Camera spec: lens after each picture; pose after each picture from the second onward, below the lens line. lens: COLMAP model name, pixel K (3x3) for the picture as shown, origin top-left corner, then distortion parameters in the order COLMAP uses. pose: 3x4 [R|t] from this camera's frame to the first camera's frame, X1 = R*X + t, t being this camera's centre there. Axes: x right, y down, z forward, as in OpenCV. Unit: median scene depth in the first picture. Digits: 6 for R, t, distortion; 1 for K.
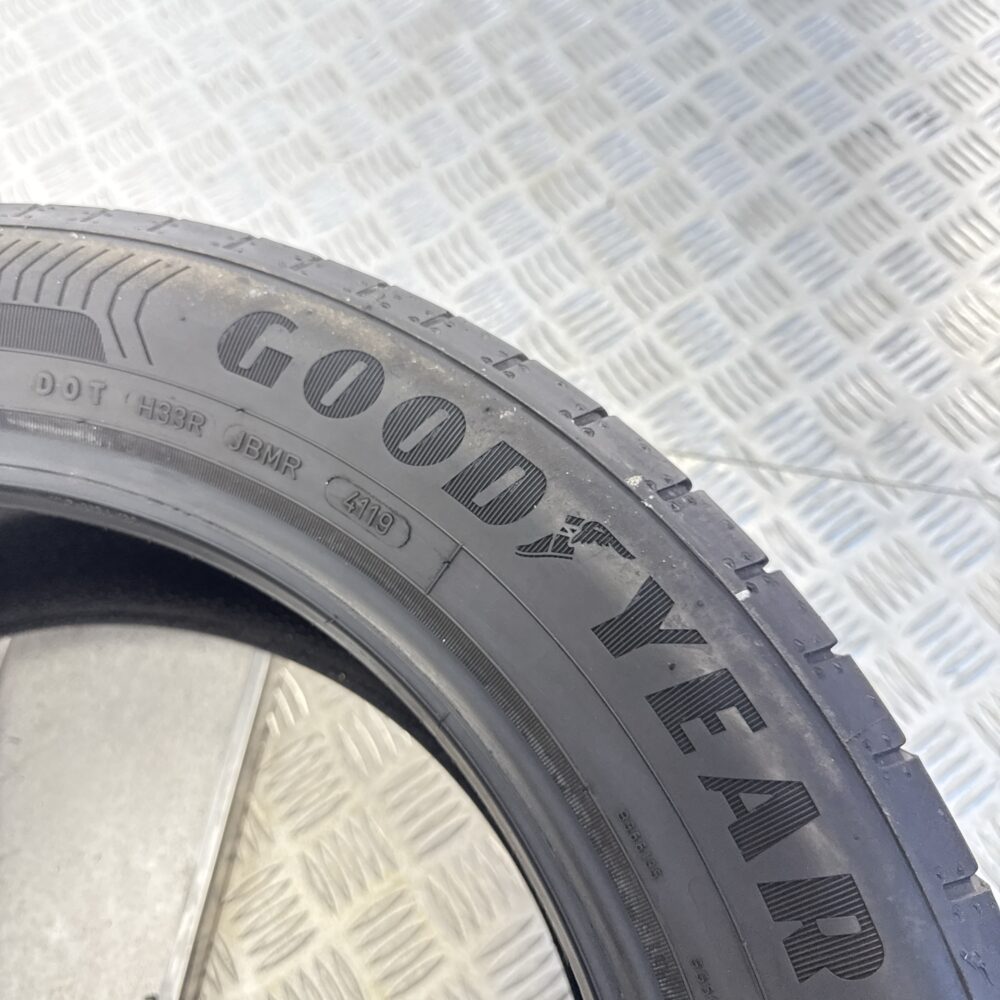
lens RADIAL K [[945.6, 0, 500.0], [0, 945.6, 500.0], [0, 0, 1]] dist [0.165962, -0.415913]
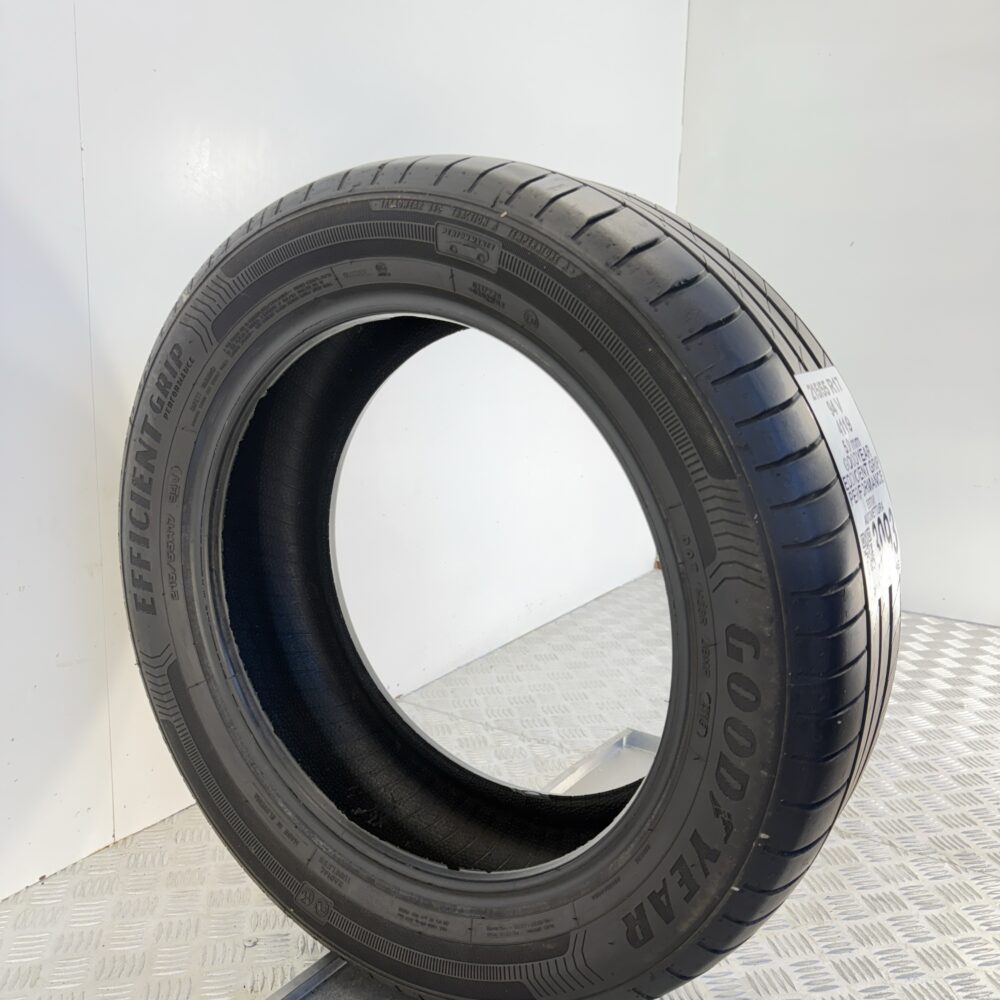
lens RADIAL K [[945.6, 0, 500.0], [0, 945.6, 500.0], [0, 0, 1]] dist [0.165962, -0.415913]
pose [[0.435181, 0.895699, -0.091333, -0.568958], [-0.452293, 0.305202, 0.838023, -1.716297], [0.778491, -0.323382, 0.537936, -0.353098]]
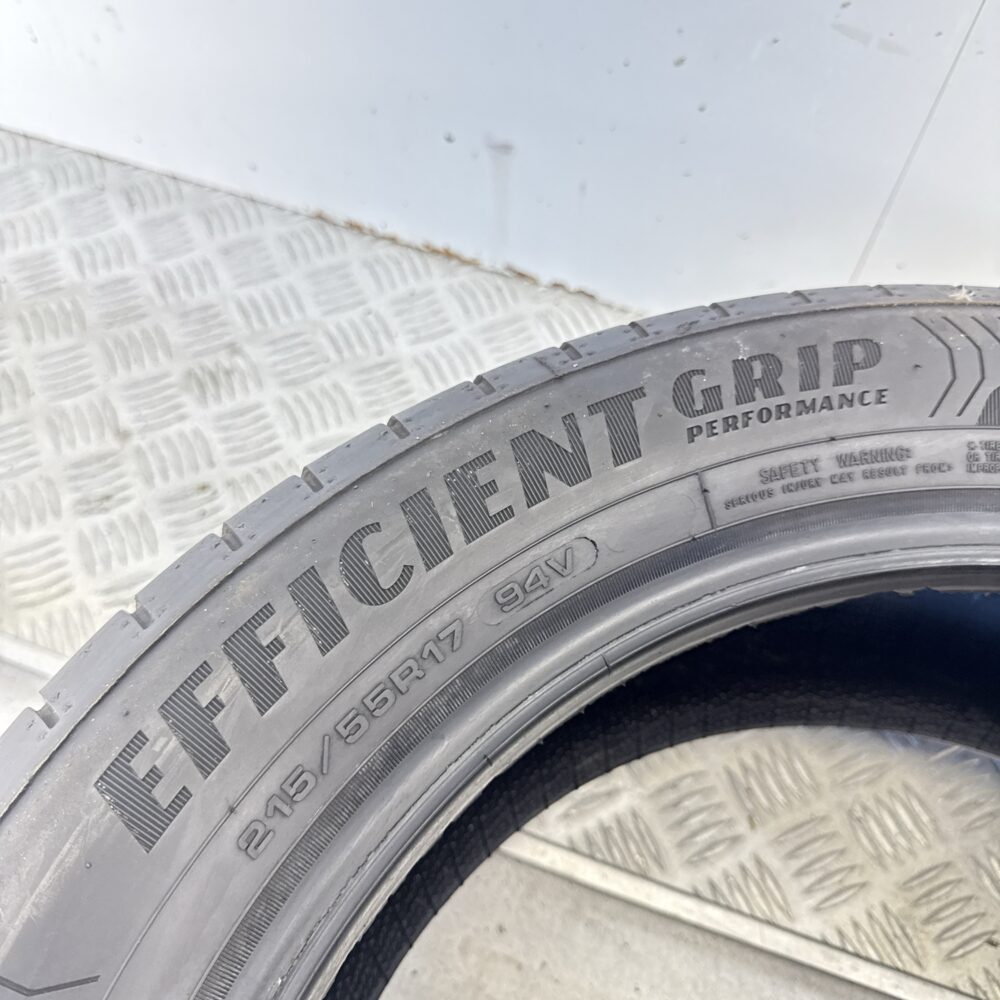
lens RADIAL K [[945.6, 0, 500.0], [0, 945.6, 500.0], [0, 0, 1]] dist [0.165962, -0.415913]
pose [[-0.168906, 0.878858, -0.446183, -0.949964], [-0.905428, 0.040516, 0.422562, 0.850565], [0.389450, 0.475359, 0.788899, -0.343828]]
